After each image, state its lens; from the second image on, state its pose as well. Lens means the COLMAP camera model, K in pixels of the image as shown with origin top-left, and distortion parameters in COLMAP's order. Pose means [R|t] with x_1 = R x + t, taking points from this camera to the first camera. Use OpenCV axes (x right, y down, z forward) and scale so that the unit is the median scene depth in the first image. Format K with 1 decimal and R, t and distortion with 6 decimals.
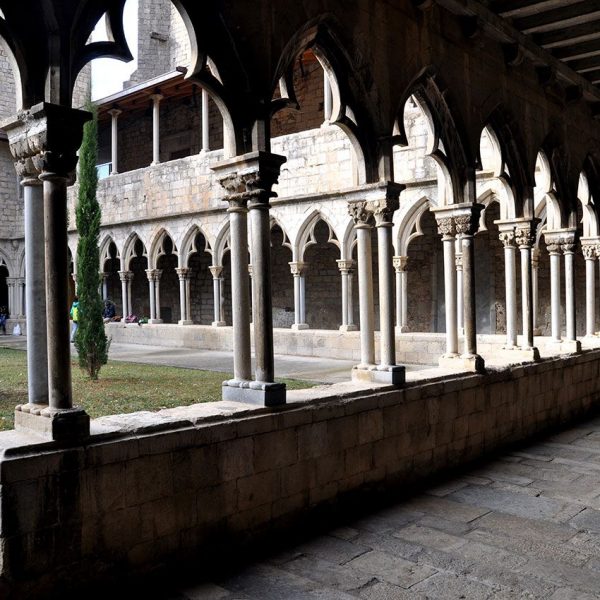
lens RADIAL K [[679.4, 0, 300.0], [0, 679.4, 300.0], [0, 0, 1]] dist [-0.129931, 0.094673]
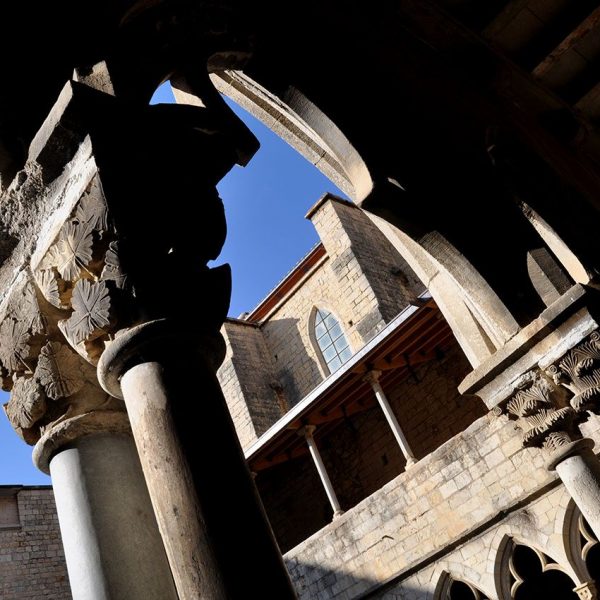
lens RADIAL K [[679.4, 0, 300.0], [0, 679.4, 300.0], [0, 0, 1]] dist [-0.129931, 0.094673]
pose [[0.934601, -0.346666, 0.079650, -0.082816], [0.331700, 0.768555, -0.547082, -0.011903], [0.128439, 0.537723, 0.833281, 0.195824]]
